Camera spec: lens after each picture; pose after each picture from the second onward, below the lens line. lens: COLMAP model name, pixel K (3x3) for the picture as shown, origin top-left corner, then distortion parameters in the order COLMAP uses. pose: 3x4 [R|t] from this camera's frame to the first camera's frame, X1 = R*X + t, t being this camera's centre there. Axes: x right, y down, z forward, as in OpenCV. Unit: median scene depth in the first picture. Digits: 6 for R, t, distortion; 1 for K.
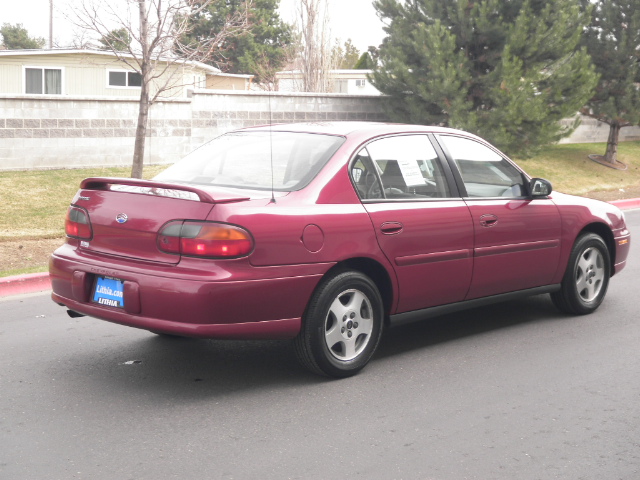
lens RADIAL K [[1073.4, 0, 319.8], [0, 1073.4, 240.0], [0, 0, 1]] dist [-0.037318, 0.000000]
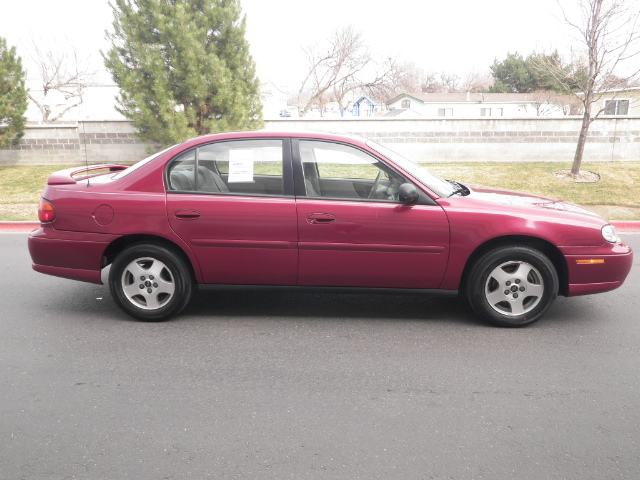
lens RADIAL K [[537.5, 0, 320.0], [0, 537.5, 240.8], [0, 0, 1]] dist [0.034871, 0.010609]
pose [[0.645687, 0.146369, -0.749442, 0.193907], [-0.082667, 0.989088, 0.121951, -0.021361], [0.759114, -0.016788, 0.650741, 0.213410]]
